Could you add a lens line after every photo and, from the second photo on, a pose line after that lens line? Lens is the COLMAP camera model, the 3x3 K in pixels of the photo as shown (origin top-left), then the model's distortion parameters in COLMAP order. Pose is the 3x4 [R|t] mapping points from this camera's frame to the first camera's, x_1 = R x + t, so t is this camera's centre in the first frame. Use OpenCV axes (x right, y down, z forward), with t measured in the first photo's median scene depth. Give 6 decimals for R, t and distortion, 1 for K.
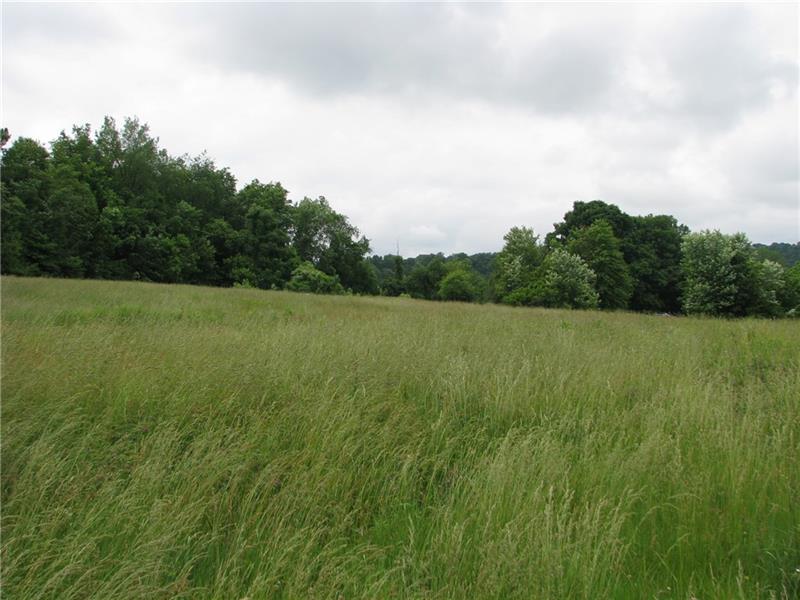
lens RADIAL K [[847.3, 0, 400.0], [0, 847.3, 300.0], [0, 0, 1]] dist [-0.001165, 0.013644]
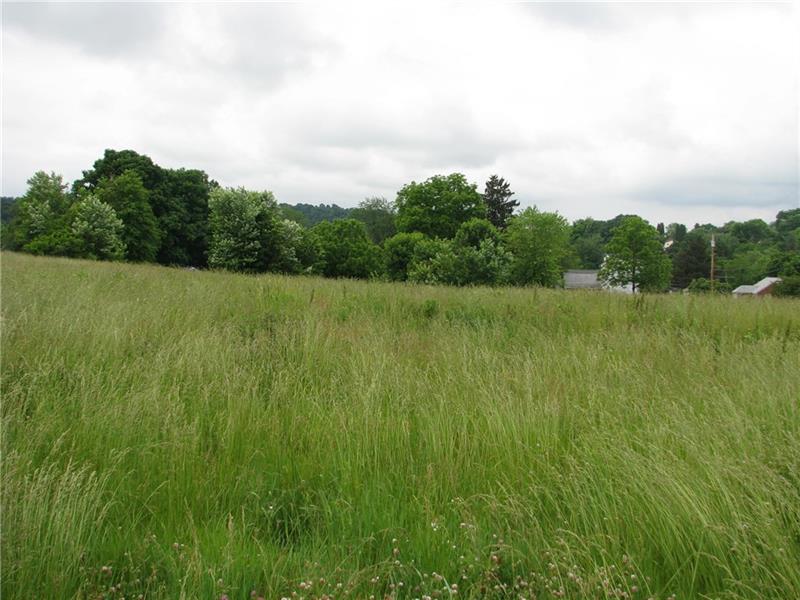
lens RADIAL K [[847.3, 0, 400.0], [0, 847.3, 300.0], [0, 0, 1]] dist [-0.001165, 0.013644]
pose [[0.933322, 0.015361, 0.358710, 0.179035], [-0.034805, 0.998250, 0.047812, -0.002105], [-0.357348, -0.057109, 0.932224, -0.036049]]
